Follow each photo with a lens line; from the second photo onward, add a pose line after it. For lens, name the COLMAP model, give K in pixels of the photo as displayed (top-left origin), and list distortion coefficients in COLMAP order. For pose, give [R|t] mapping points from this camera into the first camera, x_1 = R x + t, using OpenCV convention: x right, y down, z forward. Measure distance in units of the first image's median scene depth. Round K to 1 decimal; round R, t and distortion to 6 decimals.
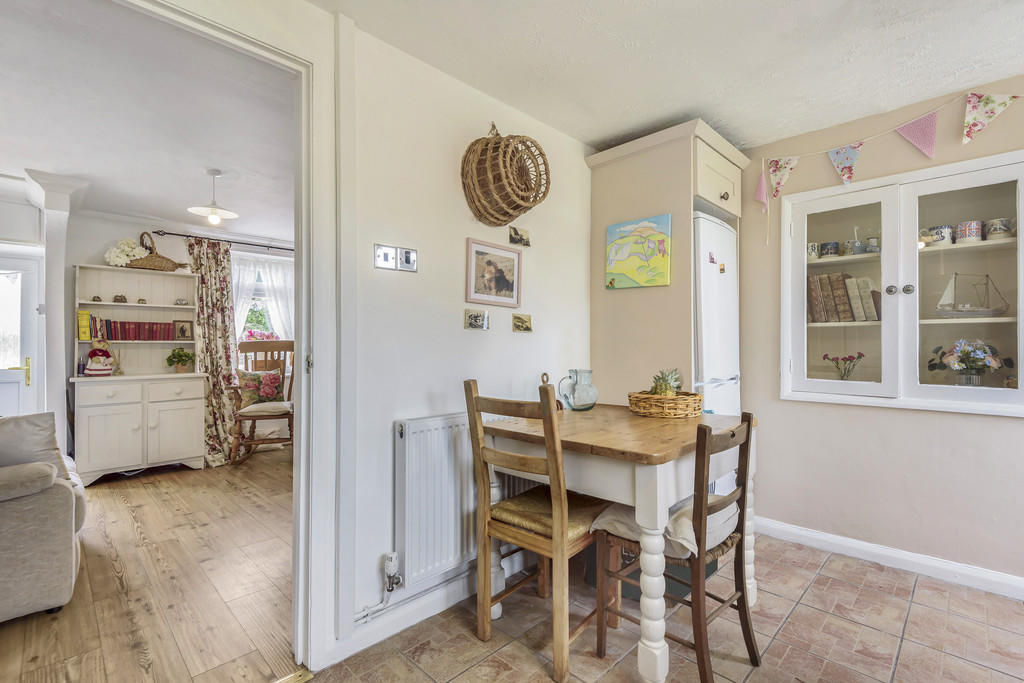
lens RADIAL K [[456.4, 0, 518.6], [0, 456.4, 342.5], [0, 0, 1]] dist [0.002233, -0.007640]
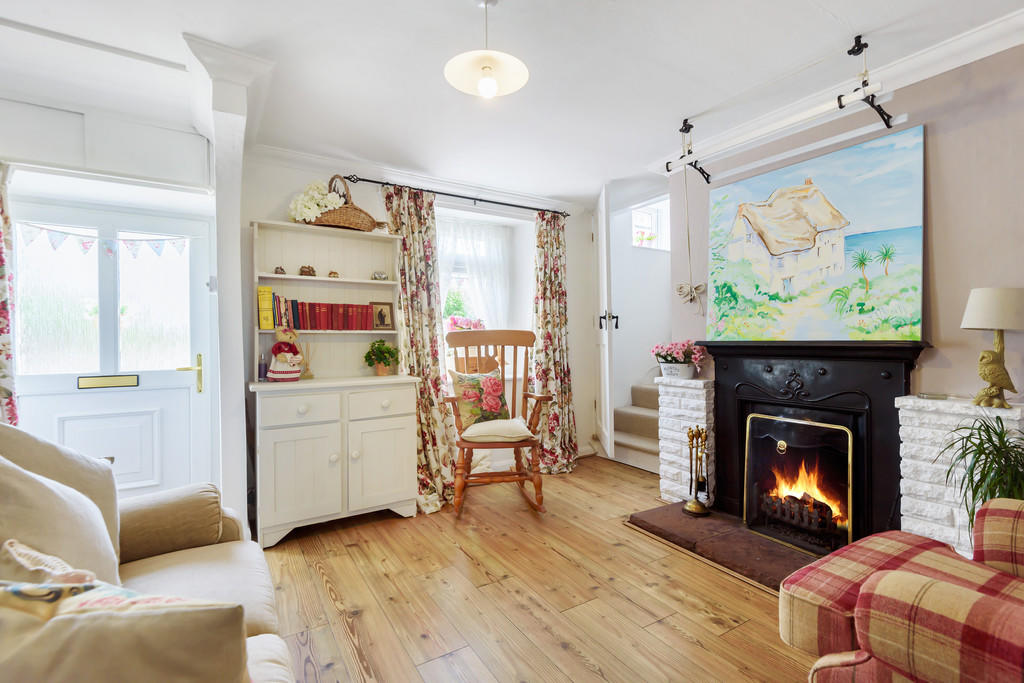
lens RADIAL K [[456.4, 0, 520.2], [0, 456.4, 343.7], [0, 0, 1]] dist [0.002233, -0.007640]
pose [[0.973612, -0.001571, -0.228203, -0.375565], [0.005202, 0.999869, 0.015310, 0.007328], [0.228149, -0.016093, 0.973493, 0.367450]]
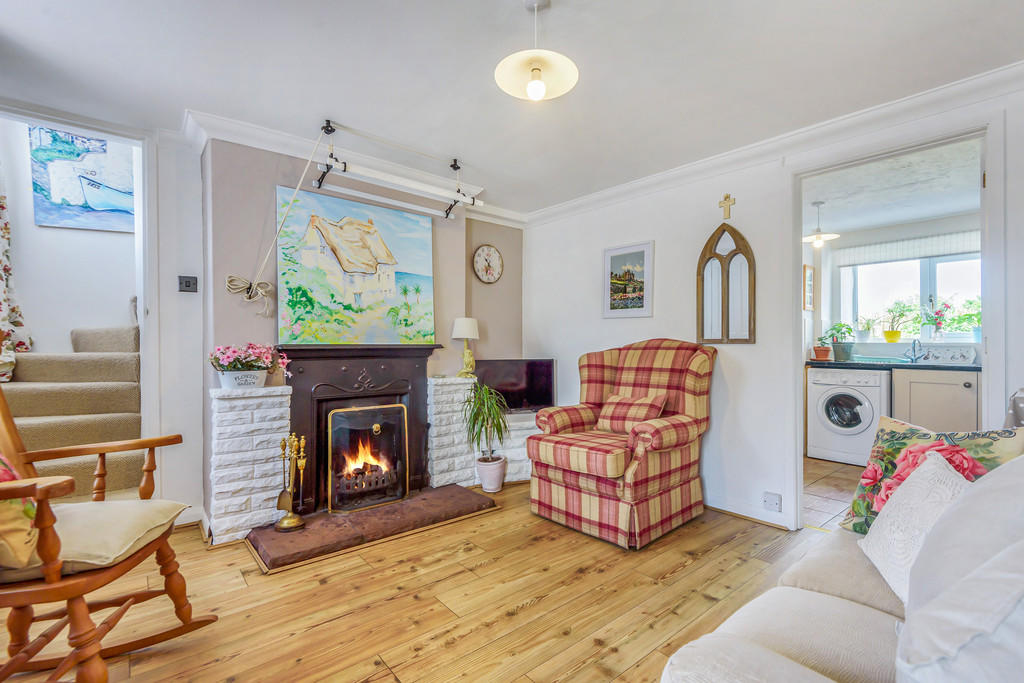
lens RADIAL K [[456.4, 0, 501.8], [0, 456.4, 343.2], [0, 0, 1]] dist [0.002233, -0.007640]
pose [[0.111685, 0.004371, 0.993734, -0.861438], [-0.008911, 0.999955, -0.003397, 0.012730], [-0.993704, -0.008476, 0.111719, 0.710425]]
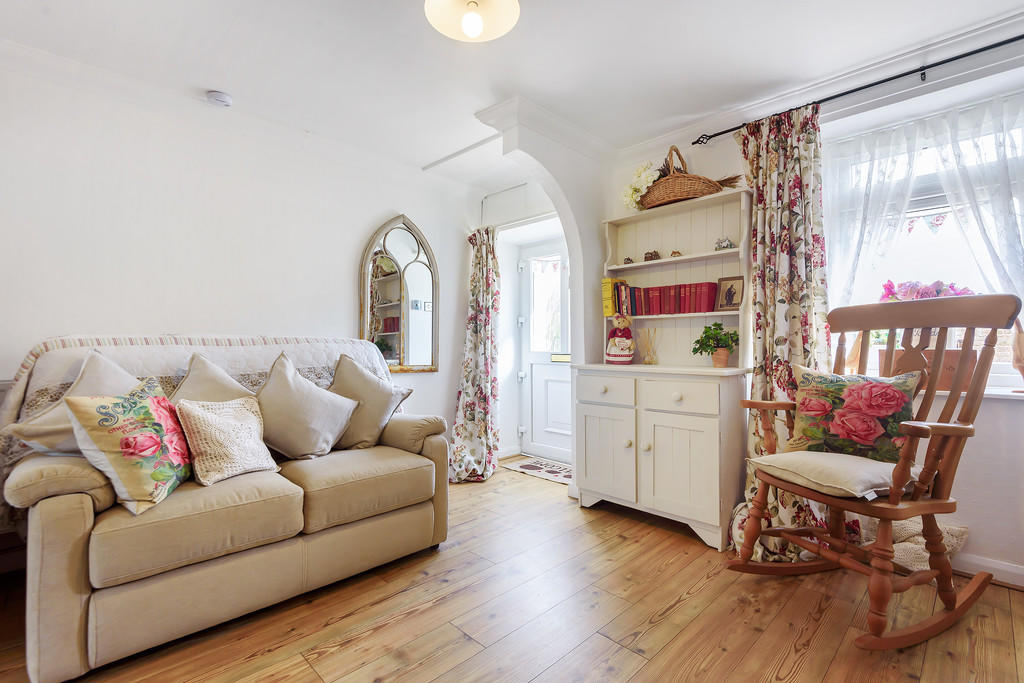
lens RADIAL K [[456.4, 0, 510.4], [0, 456.4, 345.1], [0, 0, 1]] dist [0.002233, -0.007640]
pose [[-0.023868, 0.006872, -0.999692, -0.157556], [0.010071, 0.999927, 0.006633, 0.032969], [0.999664, -0.009910, -0.023935, 0.761816]]
